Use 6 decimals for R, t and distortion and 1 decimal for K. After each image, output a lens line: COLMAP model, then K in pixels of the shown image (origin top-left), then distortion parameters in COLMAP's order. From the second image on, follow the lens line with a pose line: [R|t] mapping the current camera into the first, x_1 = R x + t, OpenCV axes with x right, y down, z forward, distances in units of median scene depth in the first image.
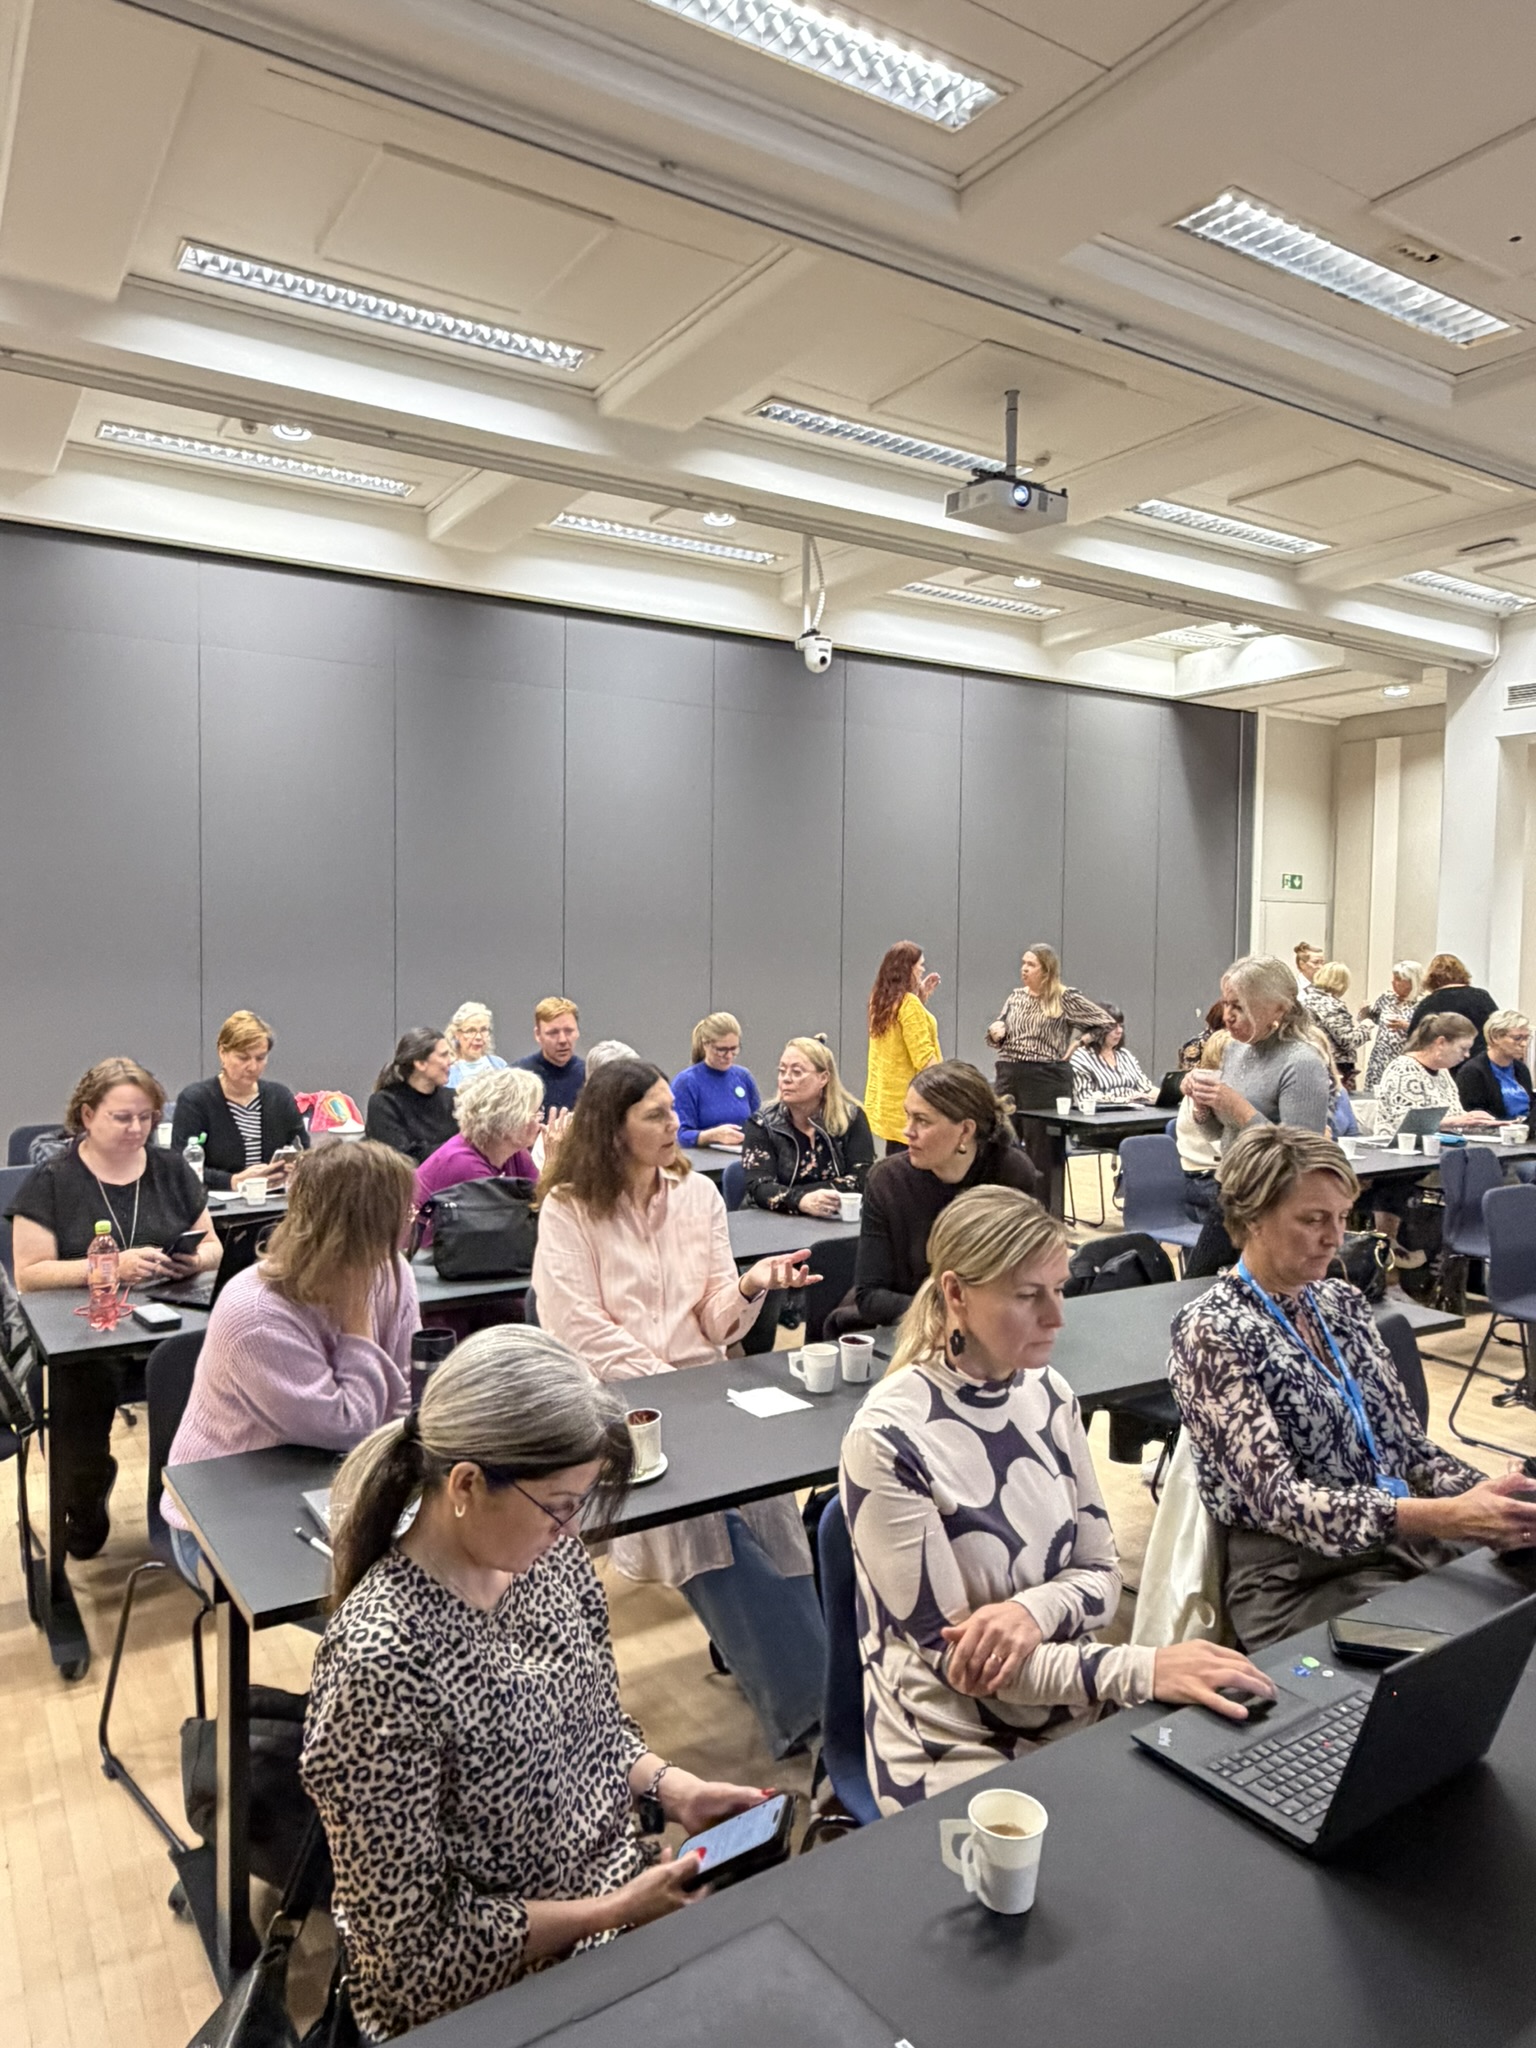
lens RADIAL K [[1377.7, 0, 762.1], [0, 1377.7, 1014.4], [0, 0, 1]] dist [0.001219, 0.000118]
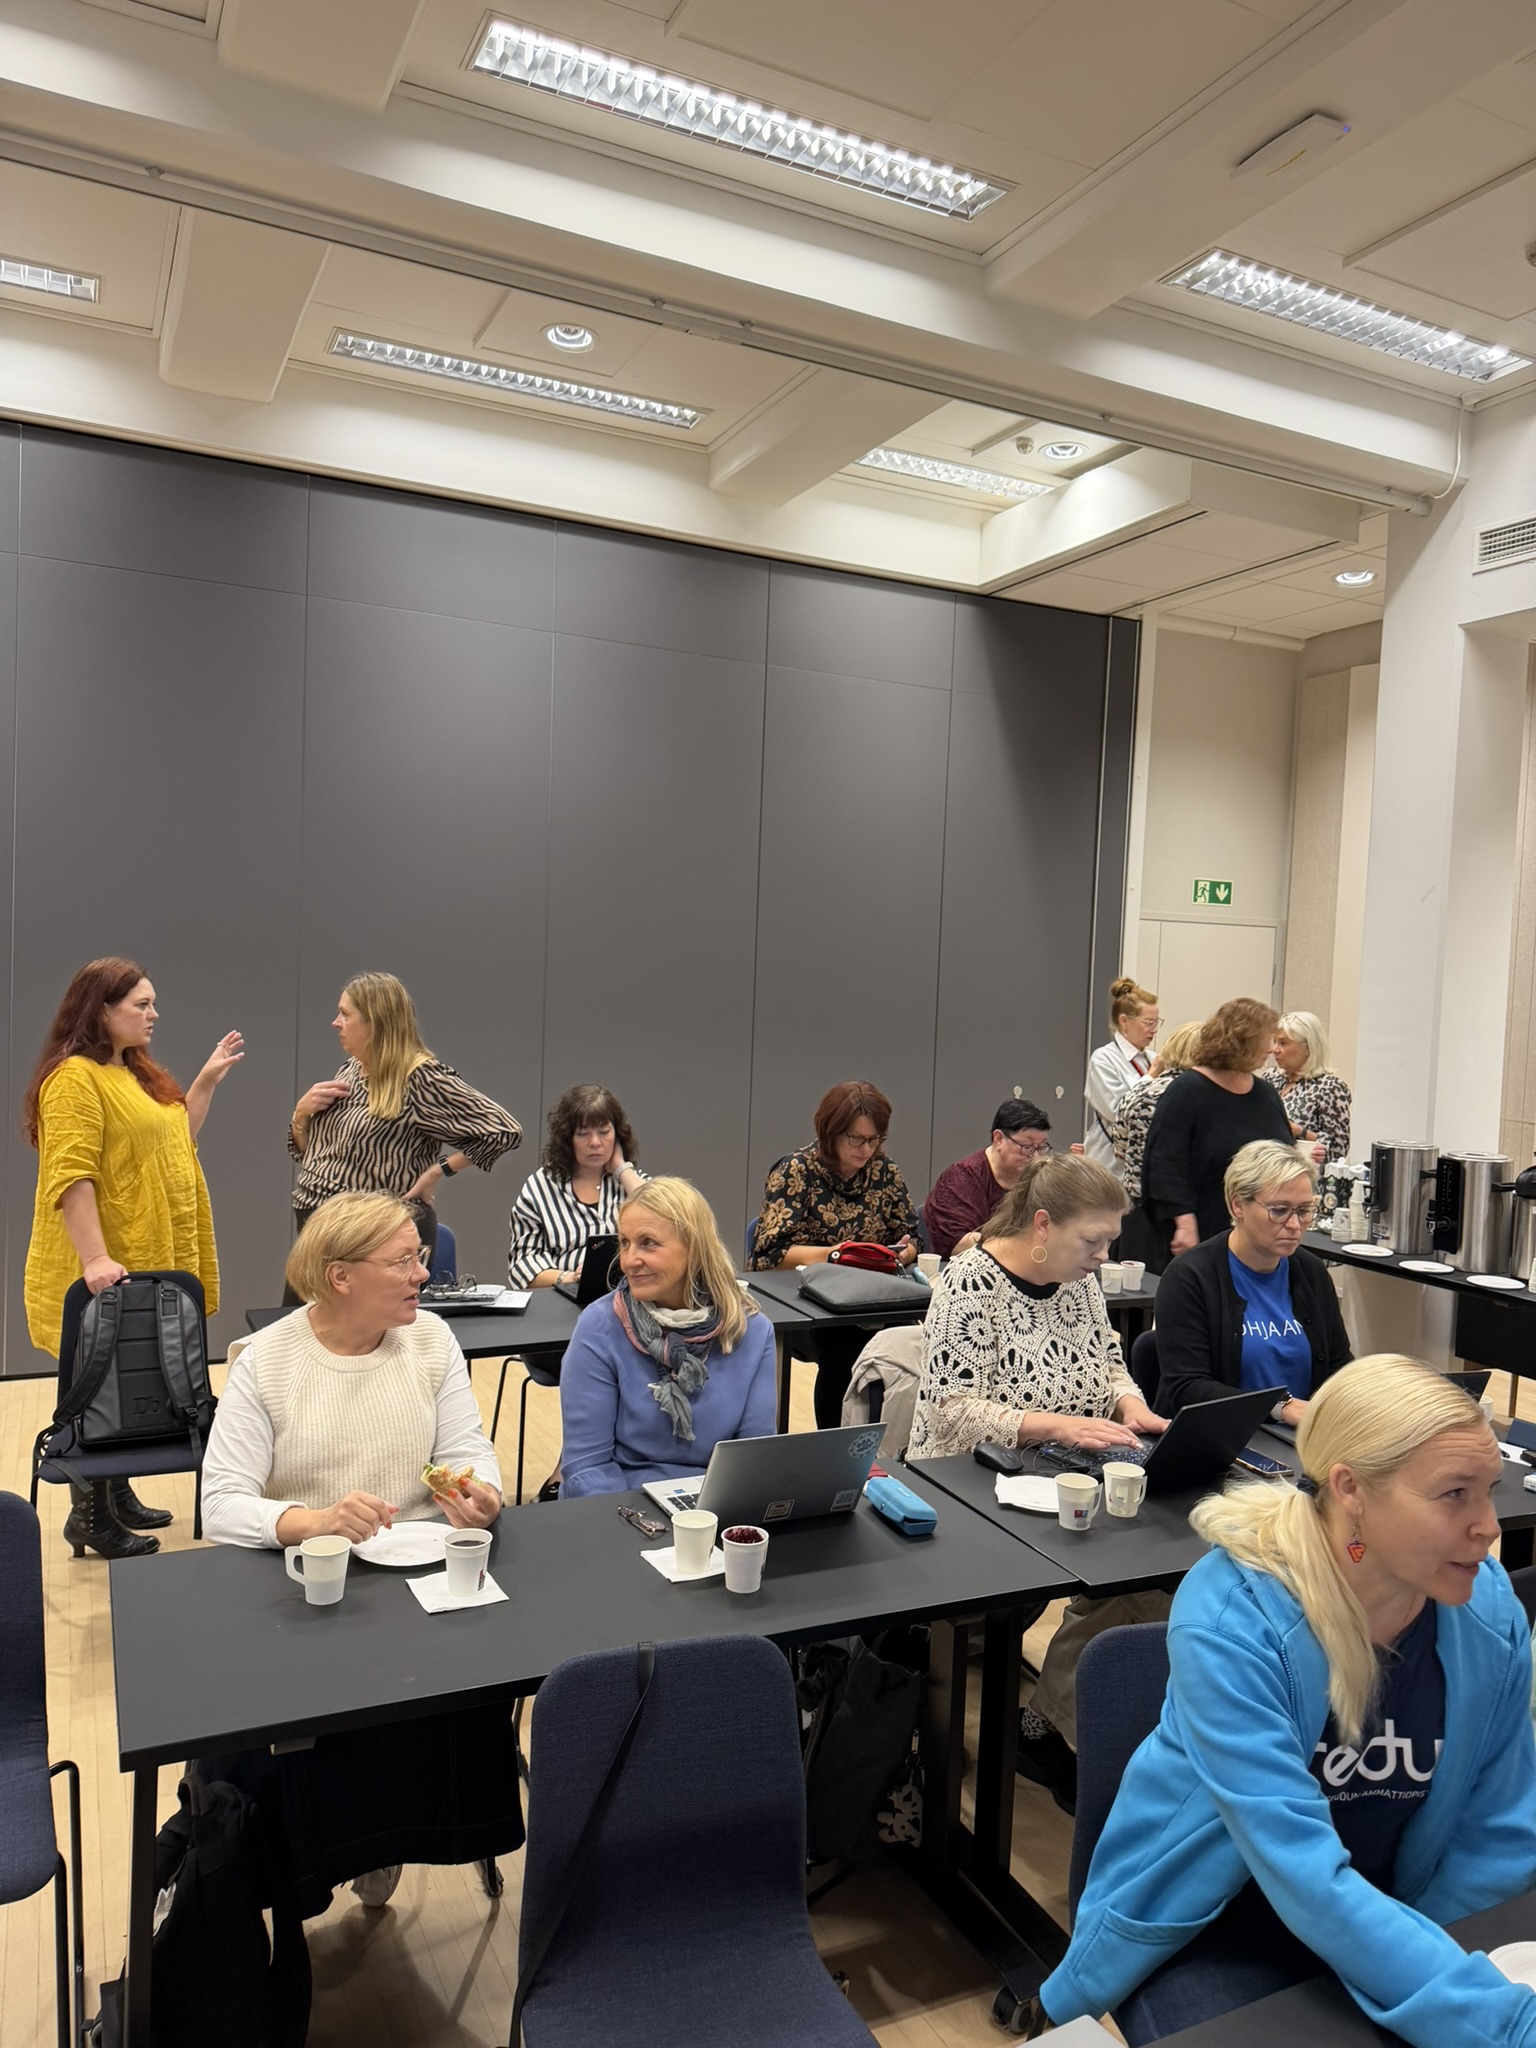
lens RADIAL K [[1438.2, 0, 771.0], [0, 1438.2, 1035.8], [0, 0, 1]] dist [0.033352, -0.031541]
pose [[0.992526, 0.034947, -0.116919, 0.335916], [-0.035617, 0.999359, -0.003644, -0.025062], [0.116717, 0.007781, 0.993135, 0.396613]]
